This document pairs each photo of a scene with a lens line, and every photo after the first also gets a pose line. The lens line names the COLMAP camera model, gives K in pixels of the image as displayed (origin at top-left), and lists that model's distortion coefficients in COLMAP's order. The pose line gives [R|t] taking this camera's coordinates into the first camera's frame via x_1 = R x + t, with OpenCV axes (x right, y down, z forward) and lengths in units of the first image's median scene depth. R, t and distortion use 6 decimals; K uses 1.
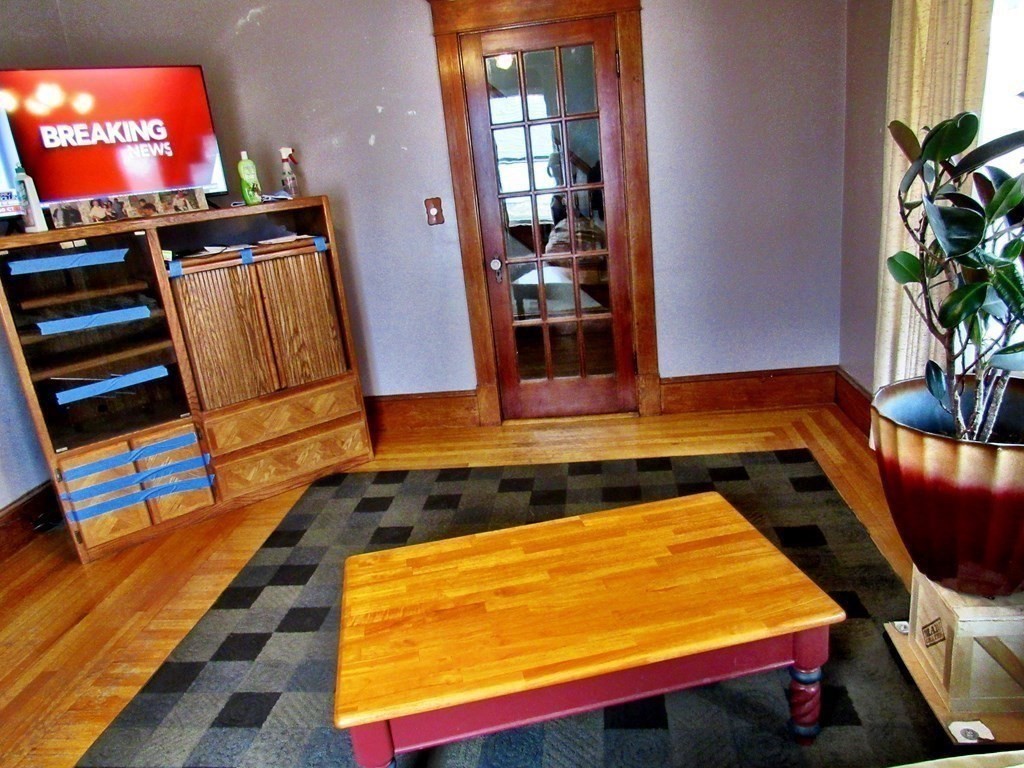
lens RADIAL K [[732.0, 0, 512.0], [0, 732.0, 380.7], [0, 0, 1]] dist [-0.035217, 0.006580]
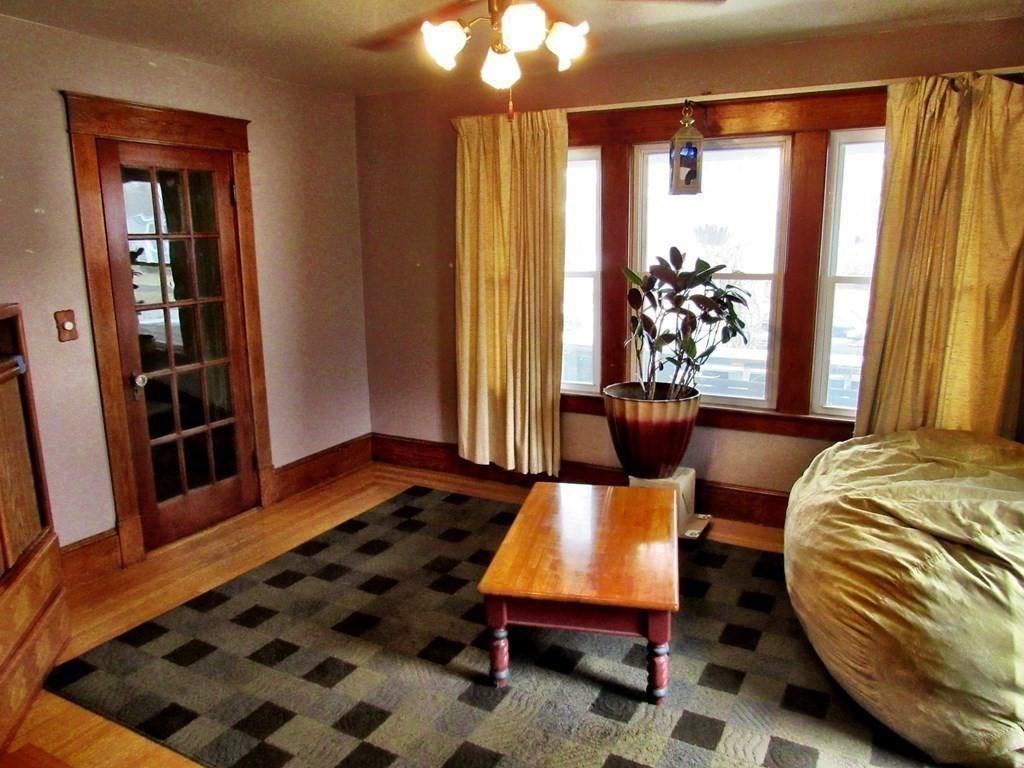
lens RADIAL K [[732.0, 0, 512.8], [0, 732.0, 387.8], [0, 0, 1]] dist [-0.035217, 0.006580]
pose [[0.375282, -0.090012, 0.922530, -0.777747], [0.244443, 0.969652, -0.004829, -0.034322], [-0.894098, 0.227318, 0.385896, 0.253662]]
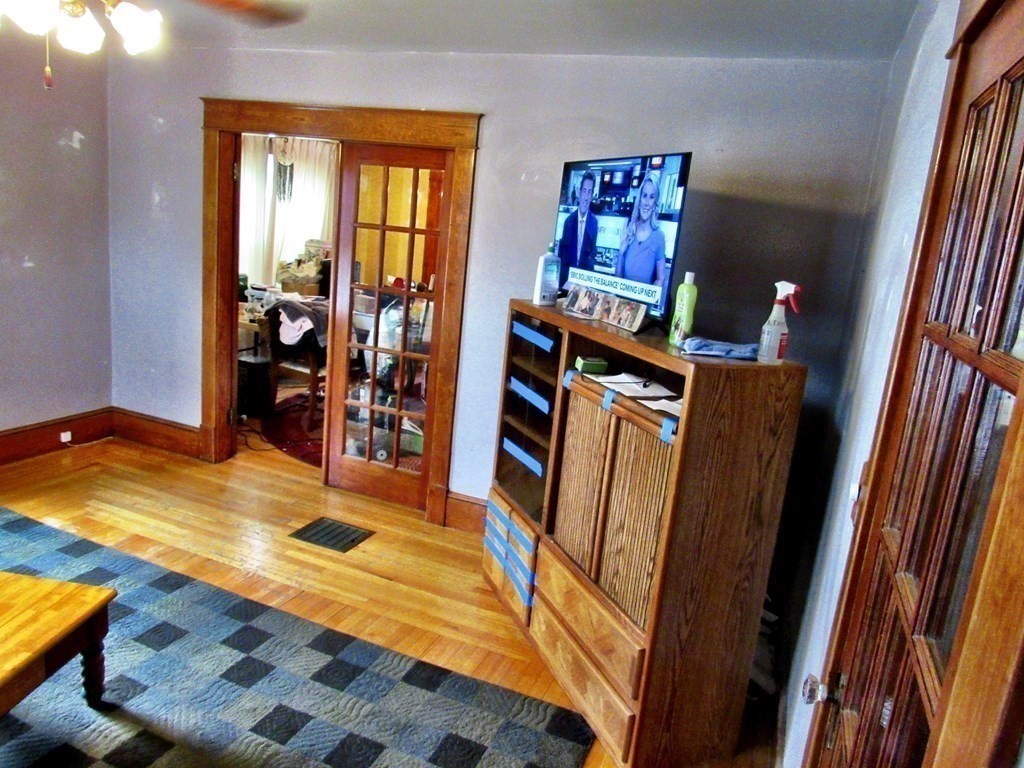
lens RADIAL K [[732.0, 0, 515.3], [0, 732.0, 383.6], [0, 0, 1]] dist [-0.035217, 0.006580]
pose [[-0.288760, 0.274913, -0.917082, 0.330239], [-0.356409, 0.858173, 0.369476, -0.407058], [0.888589, 0.433546, -0.149825, 0.966546]]
